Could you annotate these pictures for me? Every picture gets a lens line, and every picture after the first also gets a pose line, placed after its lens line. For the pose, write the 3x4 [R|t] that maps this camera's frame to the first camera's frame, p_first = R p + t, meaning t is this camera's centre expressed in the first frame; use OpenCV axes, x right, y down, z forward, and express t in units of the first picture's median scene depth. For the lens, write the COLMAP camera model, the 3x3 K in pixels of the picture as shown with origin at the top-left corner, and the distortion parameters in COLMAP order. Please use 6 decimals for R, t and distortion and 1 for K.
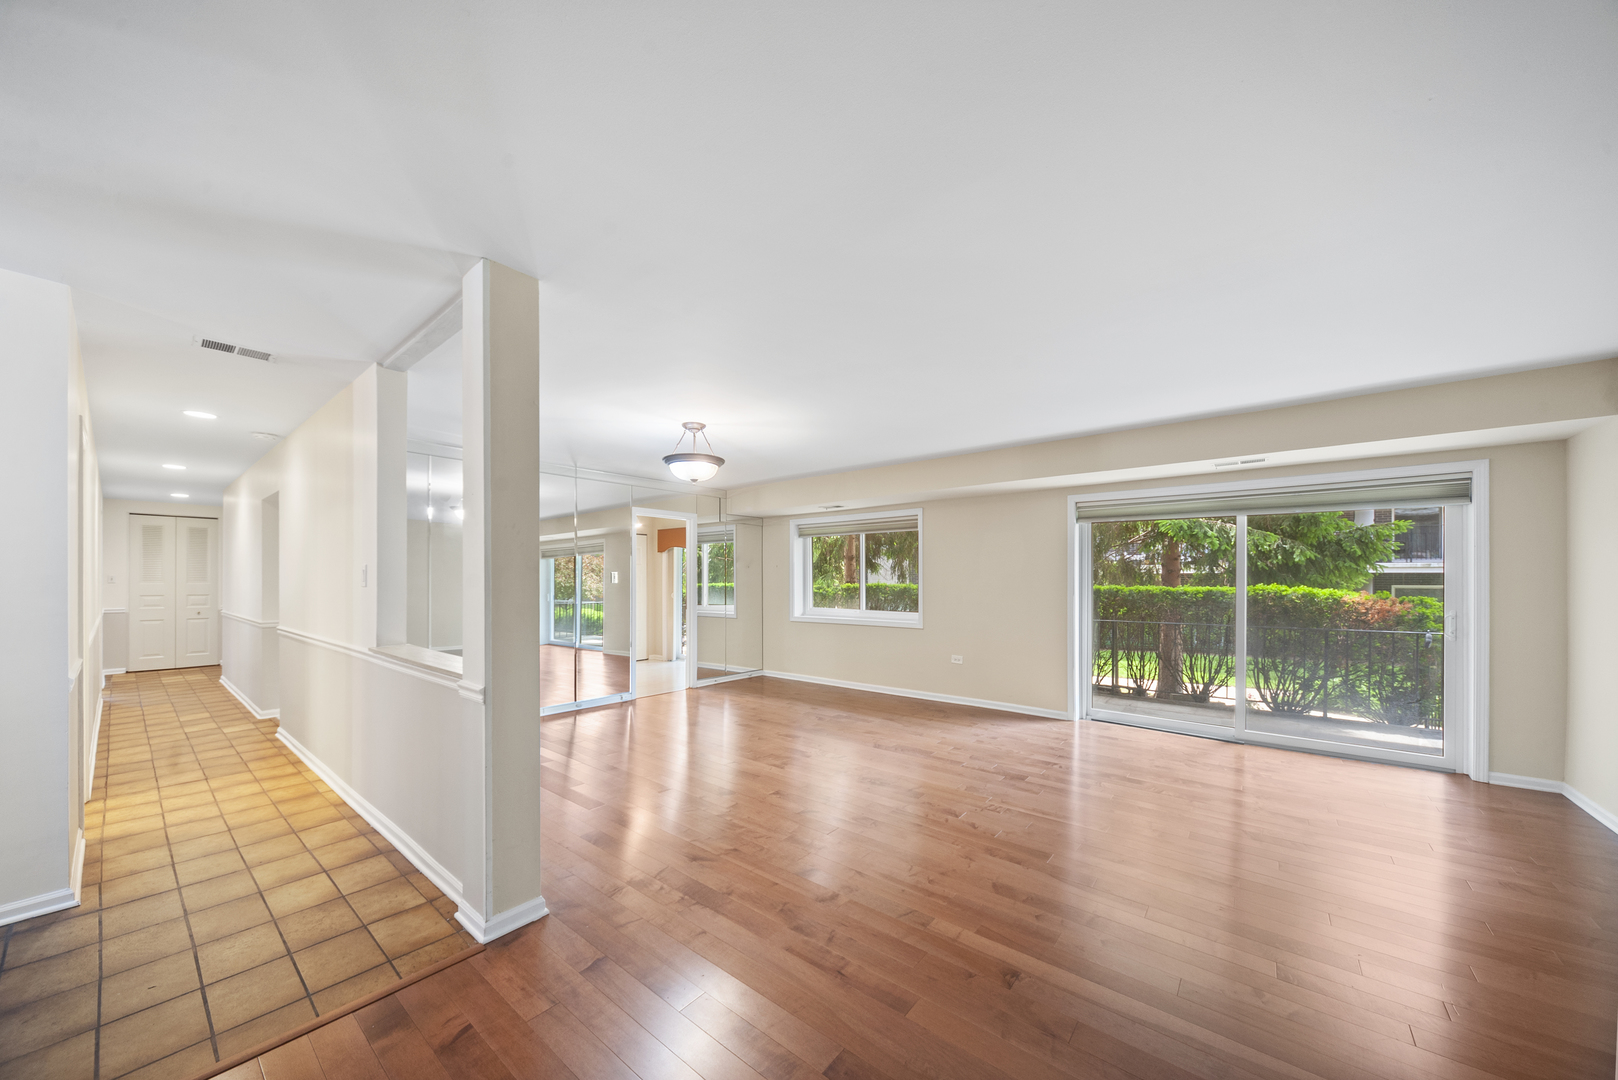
lens RADIAL K [[560.8, 0, 809.9], [0, 560.8, 581.8], [0, 0, 1]] dist [0.000183, 0.000052]
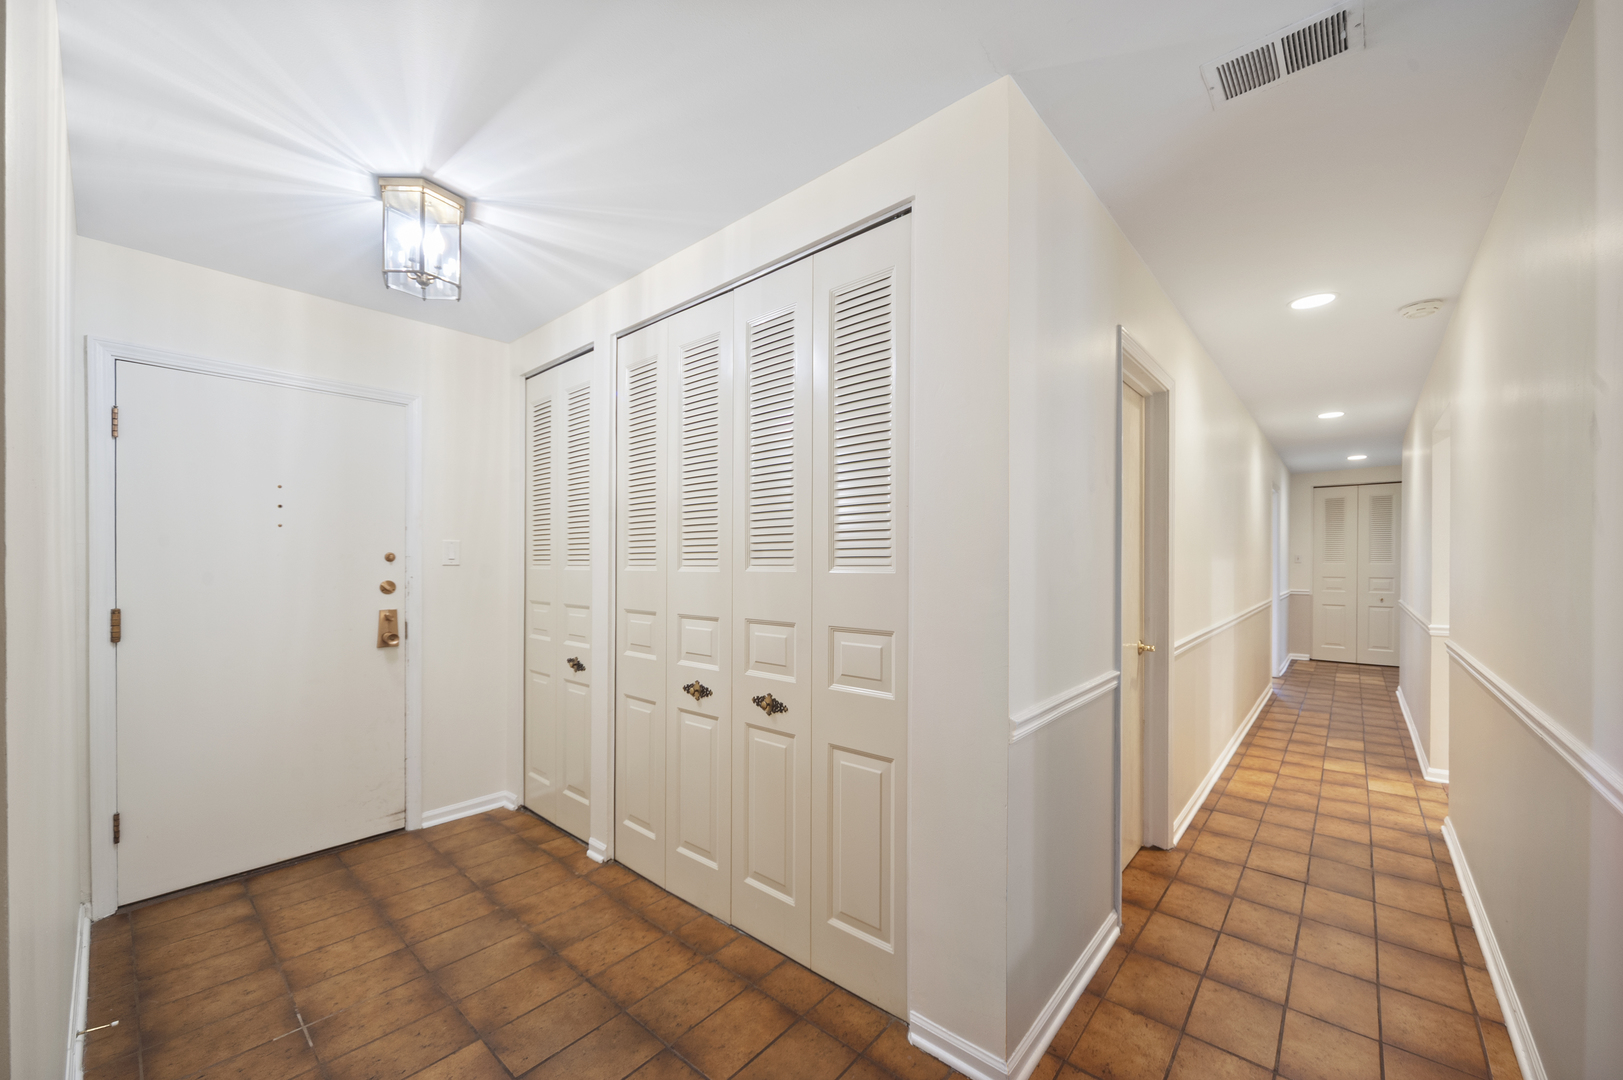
lens RADIAL K [[622.8, 0, 822.0], [0, 622.8, 562.7], [0, 0, 1]] dist [-0.001215, -0.000221]
pose [[-0.024727, 0.003211, -0.999689, -0.195460], [-0.001806, 0.999993, 0.003256, 0.000192], [0.999693, 0.001886, -0.024721, 0.247771]]
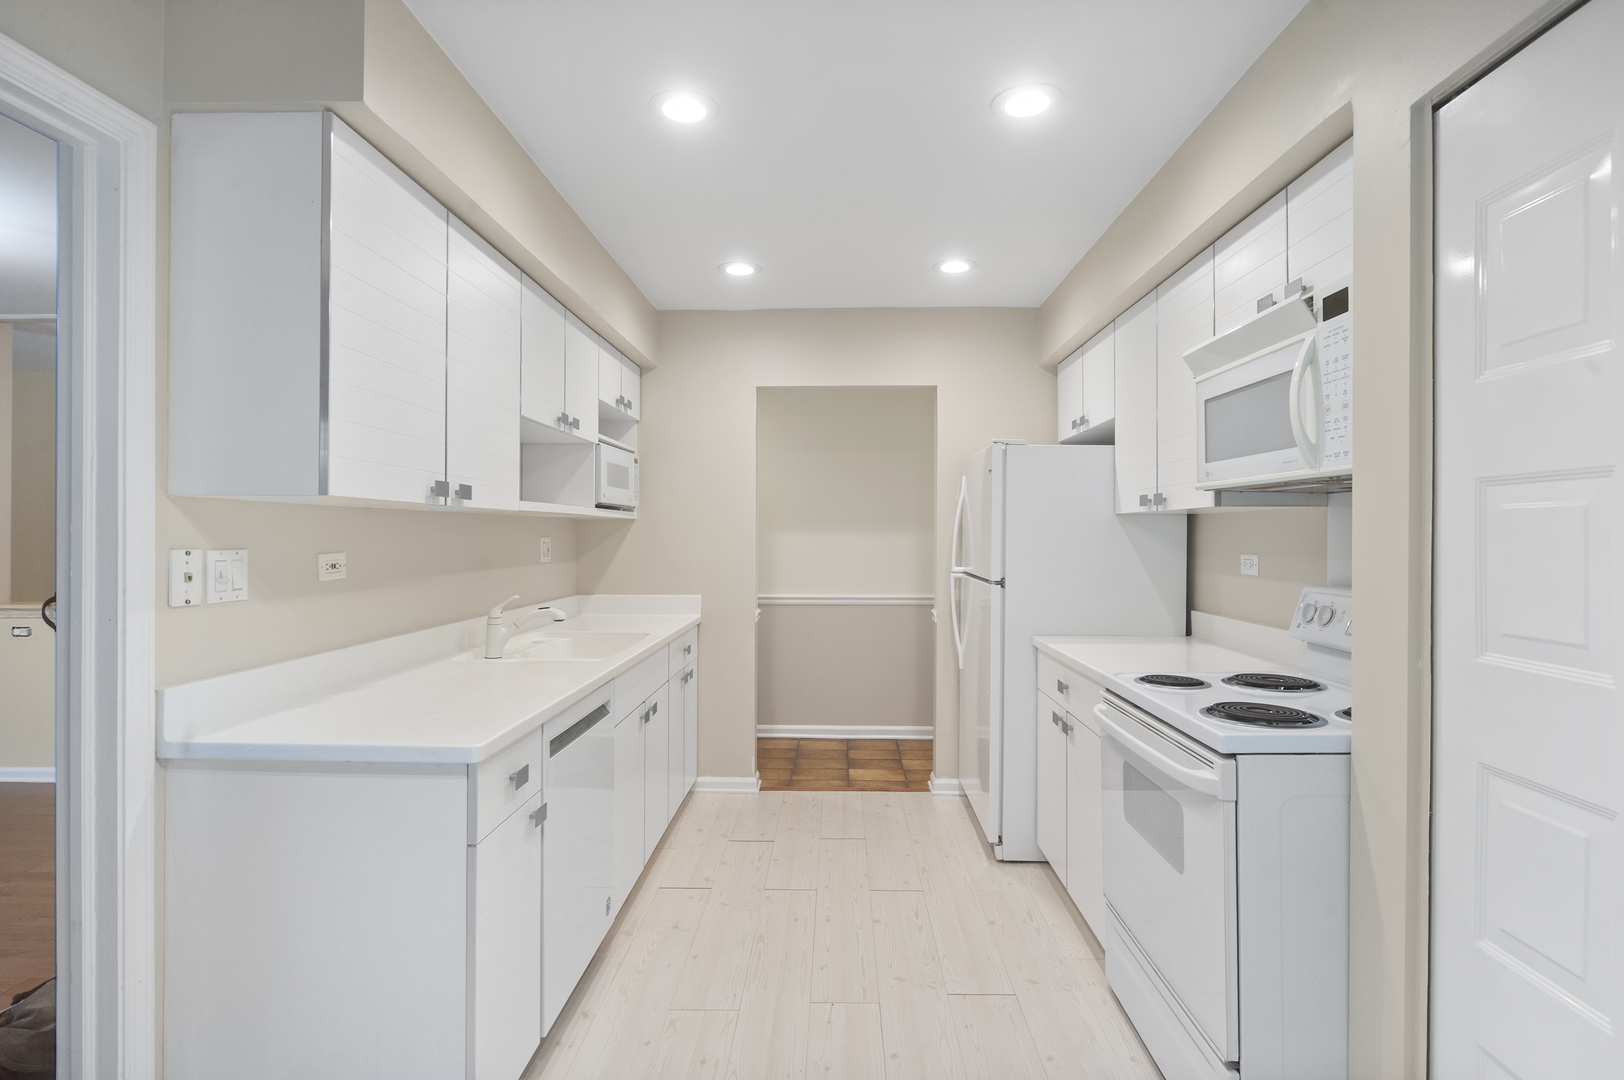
lens RADIAL K [[810.0, 0, 814.8], [0, 810.0, 533.0], [0, 0, 1]] dist [-0.000906, -0.000089]
pose [[-0.790327, -0.005732, -0.612659, -0.298042], [-0.003530, 0.999982, -0.004803, 0.003303], [0.612676, -0.001634, -0.790333, 1.140935]]
